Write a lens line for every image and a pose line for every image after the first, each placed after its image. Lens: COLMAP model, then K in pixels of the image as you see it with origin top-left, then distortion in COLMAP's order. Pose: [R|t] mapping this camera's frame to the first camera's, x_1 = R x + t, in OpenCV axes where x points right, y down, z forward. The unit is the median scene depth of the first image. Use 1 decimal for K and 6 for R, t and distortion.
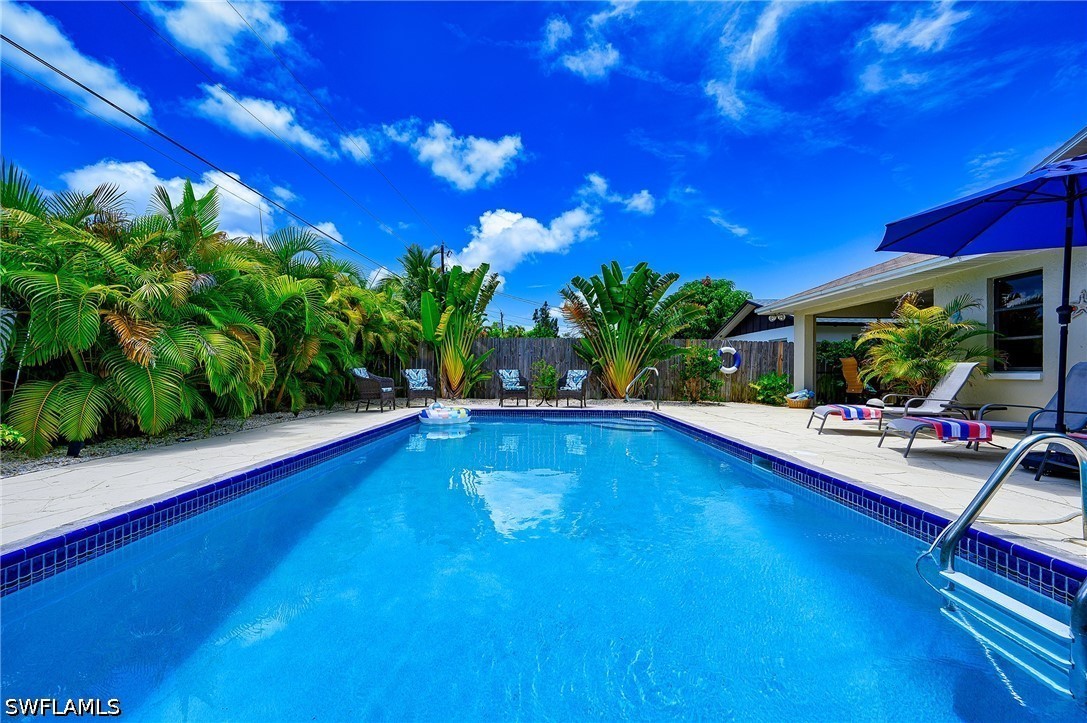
lens RADIAL K [[454.4, 0, 547.9], [0, 454.4, 368.2], [0, 0, 1]] dist [0.001577, -0.000096]
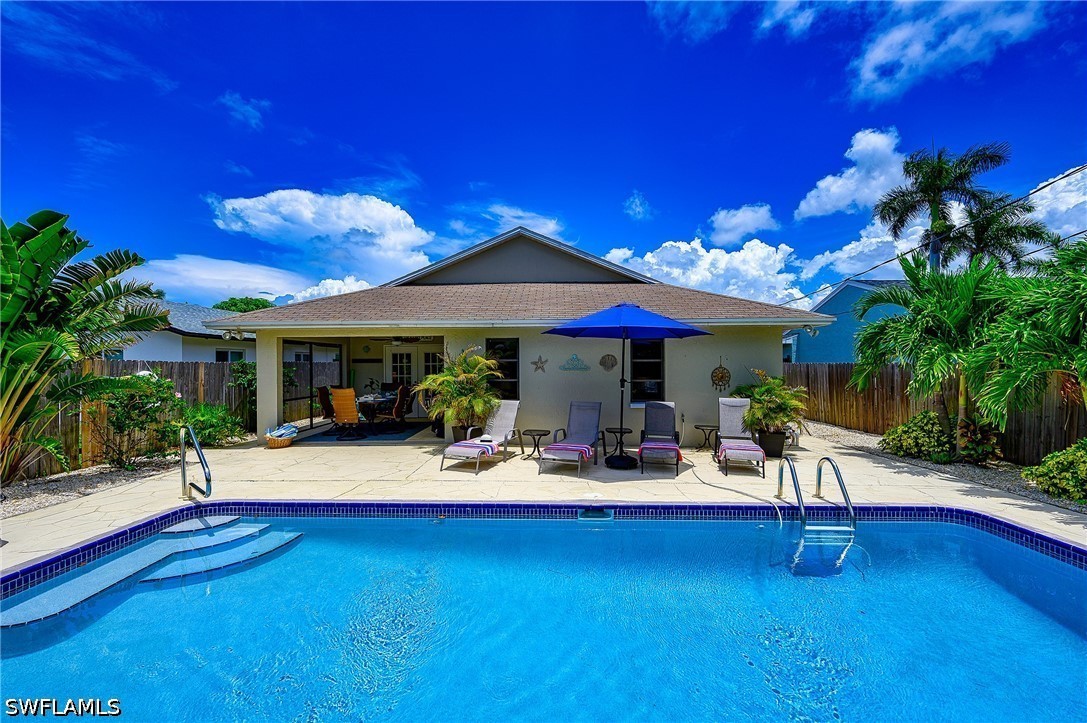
lens RADIAL K [[454.4, 0, 547.9], [0, 454.4, 368.2], [0, 0, 1]] dist [0.001577, -0.000096]
pose [[0.028571, -0.015497, 0.999472, -0.272893], [-0.007816, 0.999846, 0.015726, -0.072034], [-0.999561, -0.008261, 0.028445, 0.433870]]
